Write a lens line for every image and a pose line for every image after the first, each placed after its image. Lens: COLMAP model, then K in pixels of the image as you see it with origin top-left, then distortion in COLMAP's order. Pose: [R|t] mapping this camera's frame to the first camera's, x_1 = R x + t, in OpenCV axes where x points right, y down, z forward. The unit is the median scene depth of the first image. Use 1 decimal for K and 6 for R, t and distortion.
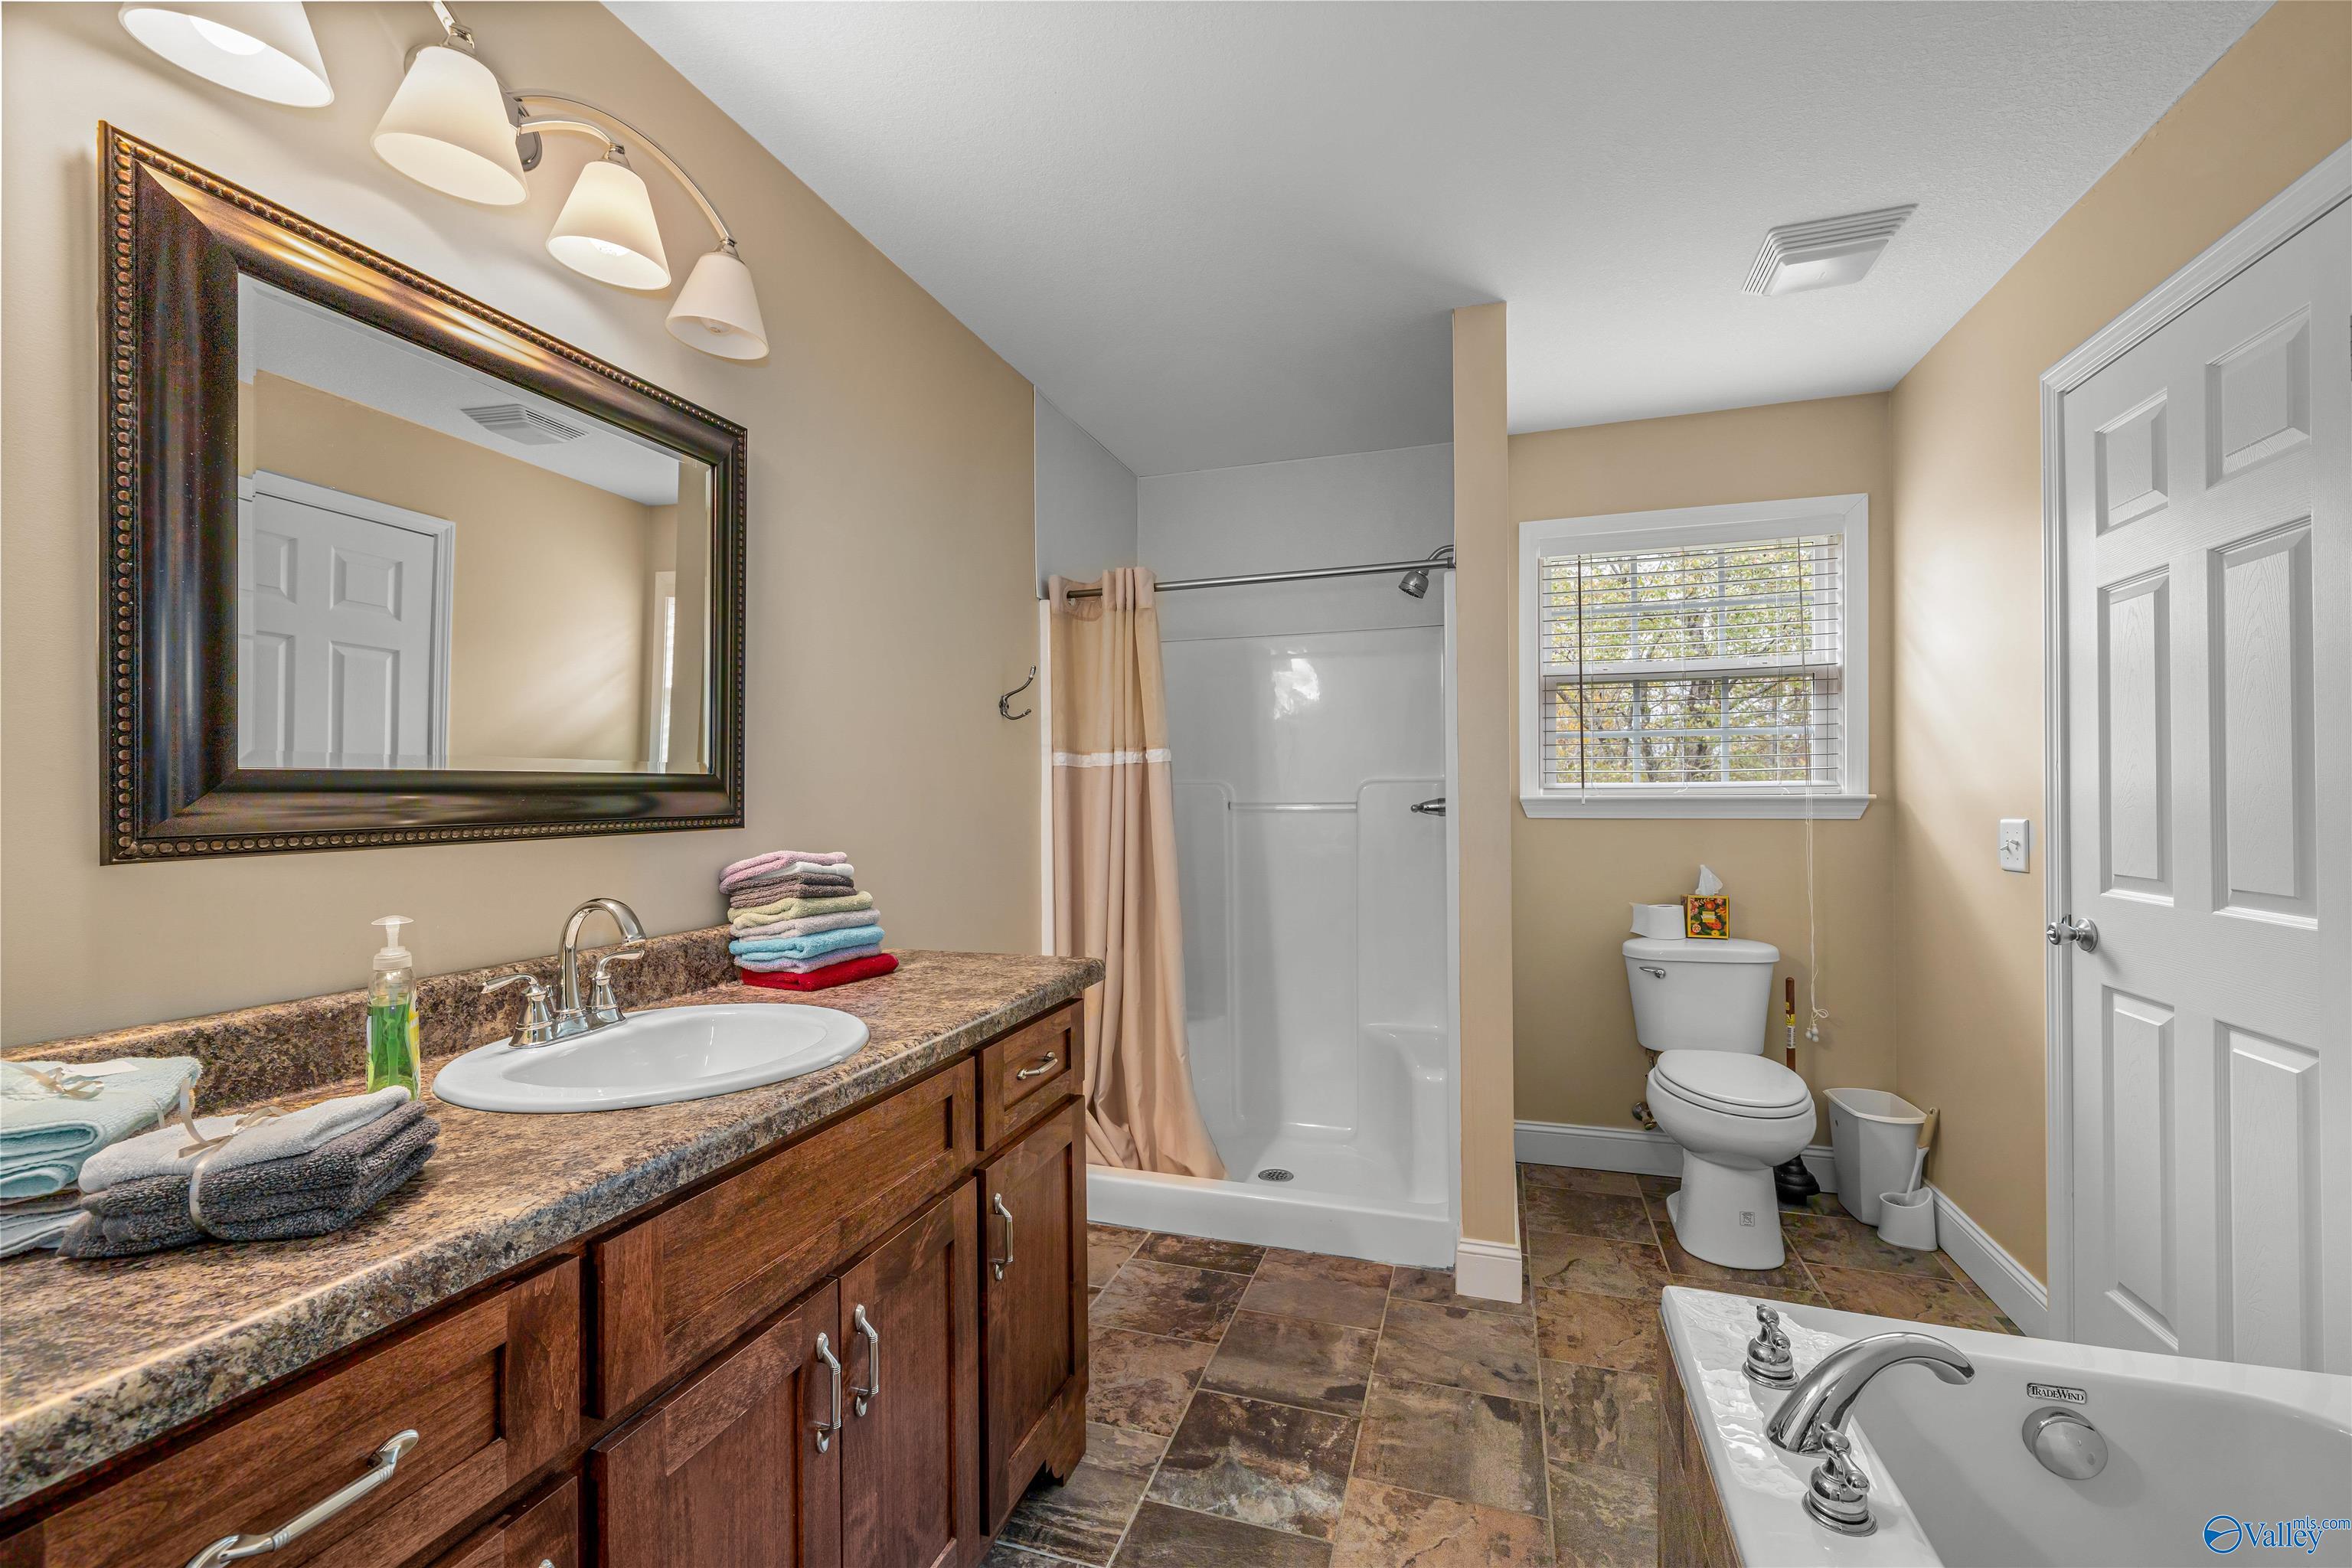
lens RADIAL K [[986.8, 0, 1177.2], [0, 986.8, 792.5], [0, 0, 1]] dist [-0.000953, -0.000007]
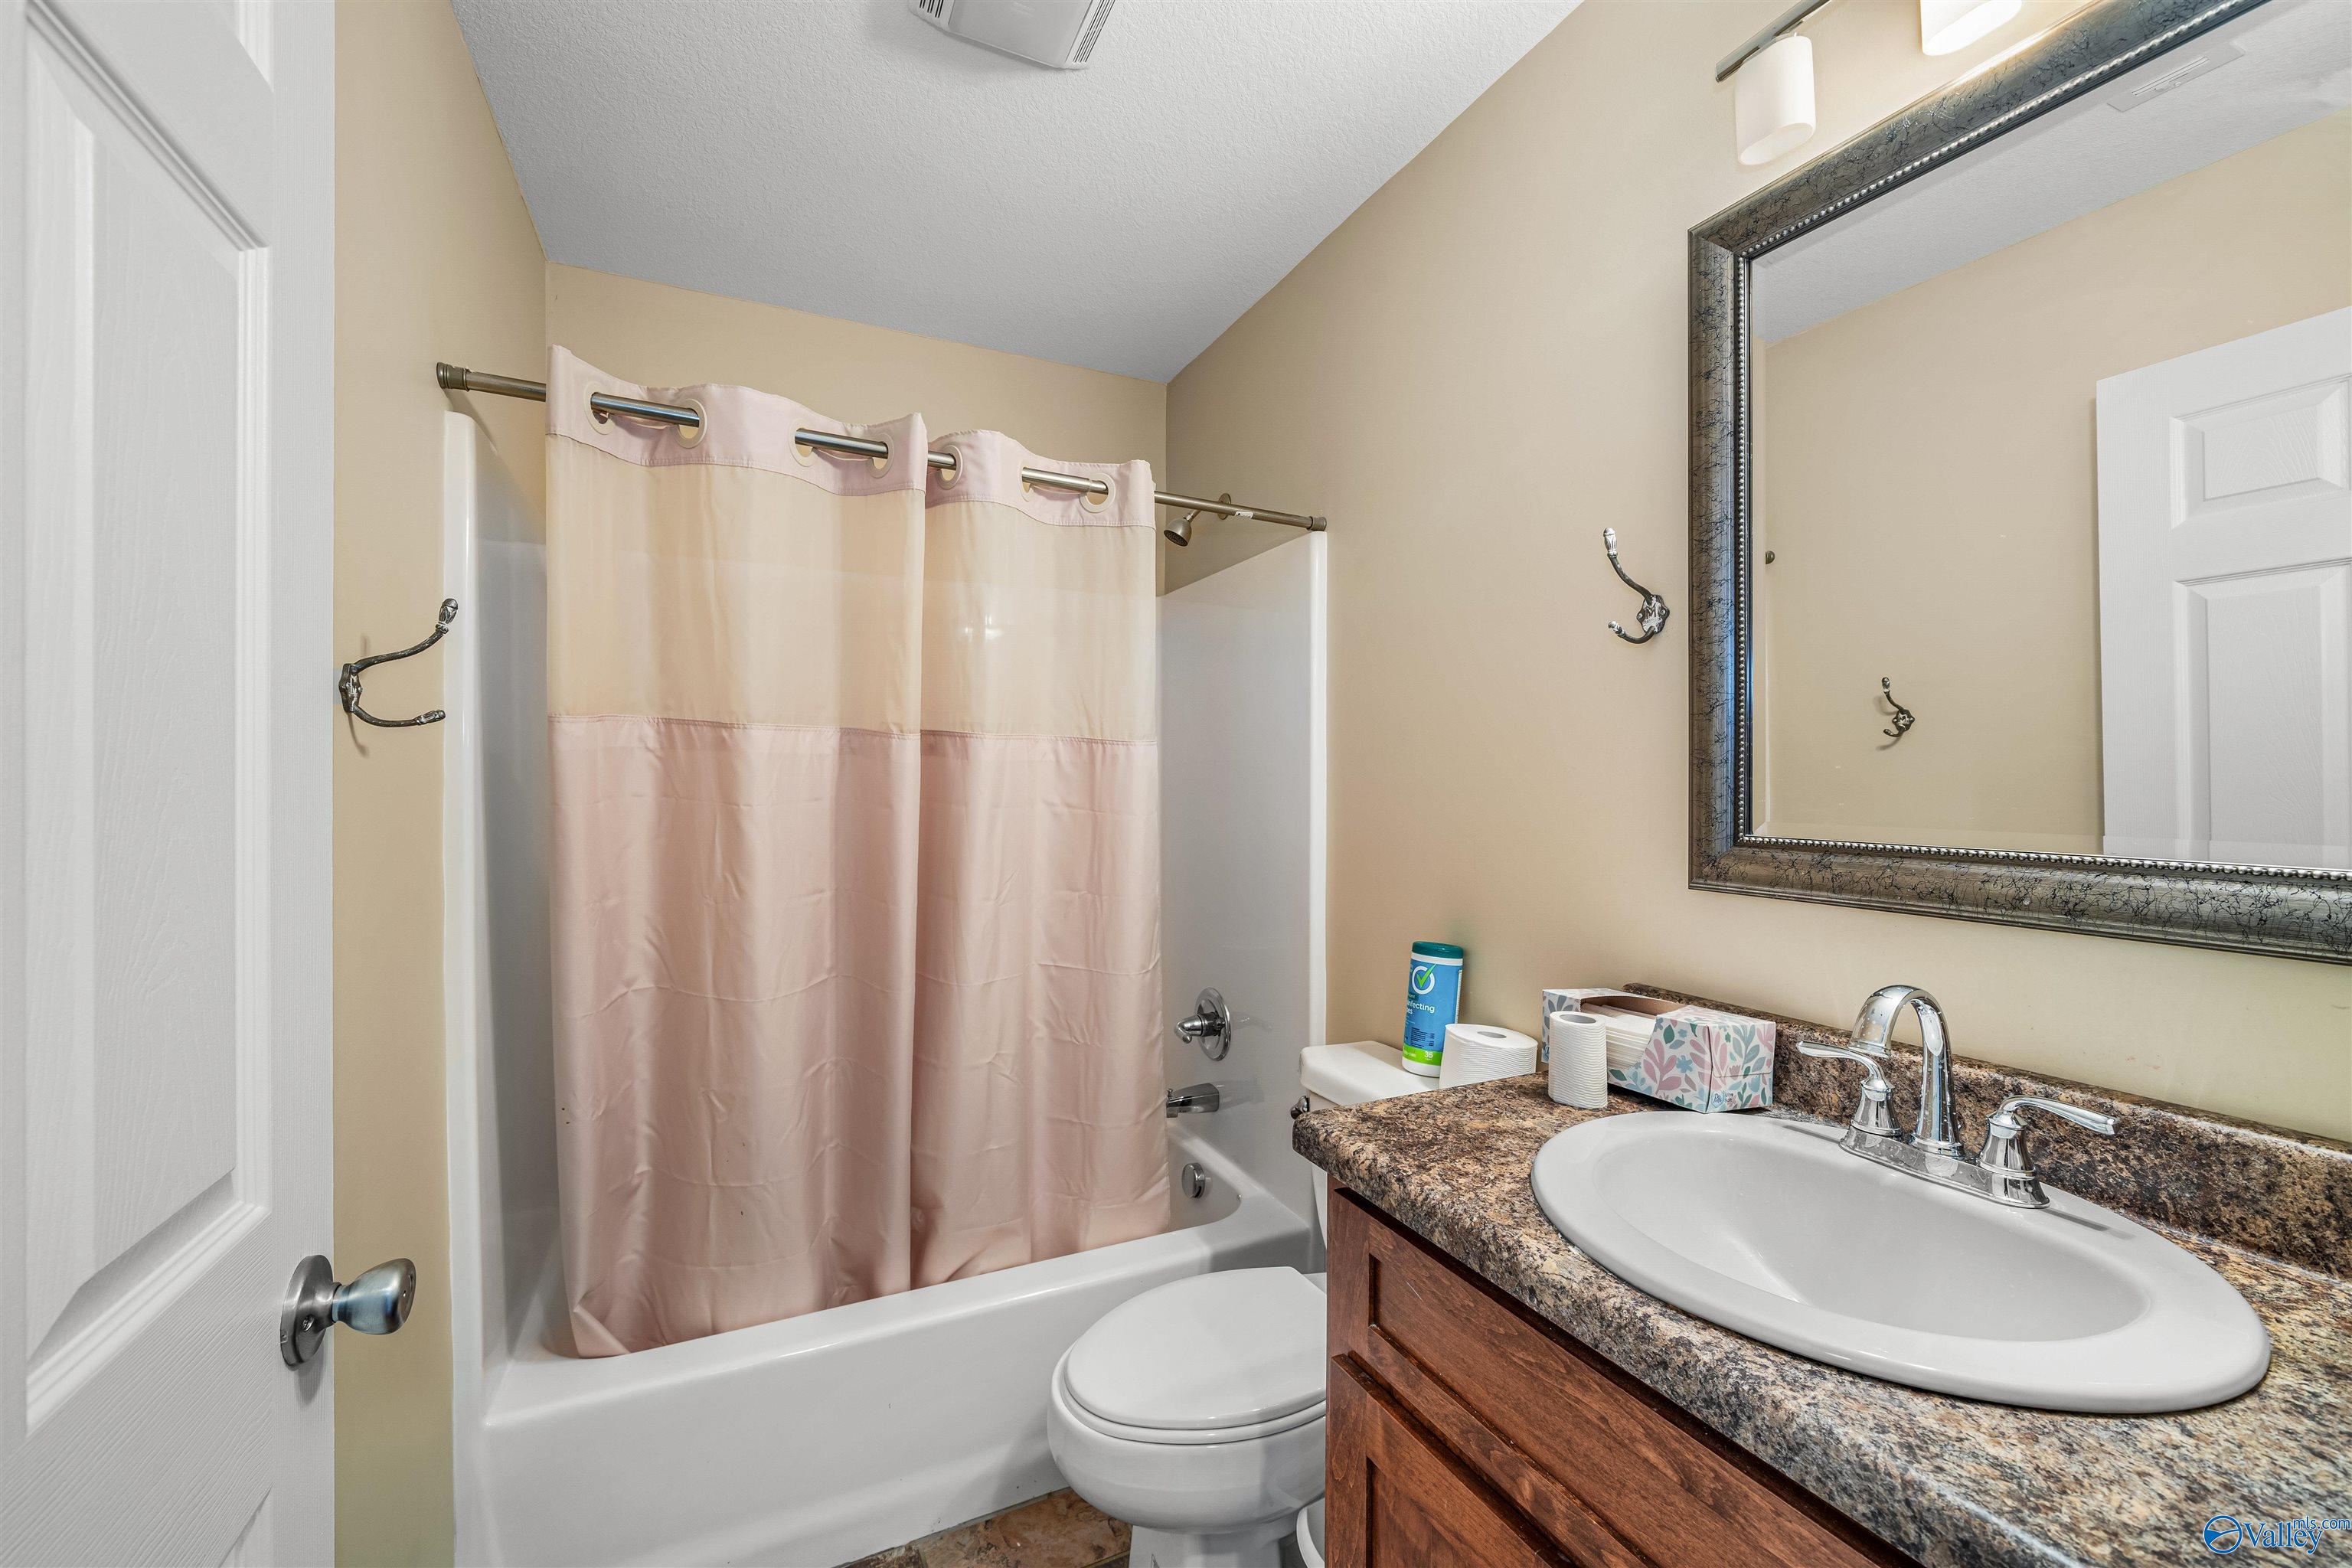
lens RADIAL K [[929.6, 0, 1164.5], [0, 929.6, 785.1], [0, 0, 1]] dist [-0.003578, -0.000392]
pose [[-0.728292, 0.010339, -0.685189, 0.287922], [0.005997, 0.999944, 0.008714, -0.085943], [0.685241, 0.002237, -0.728313, 1.594132]]
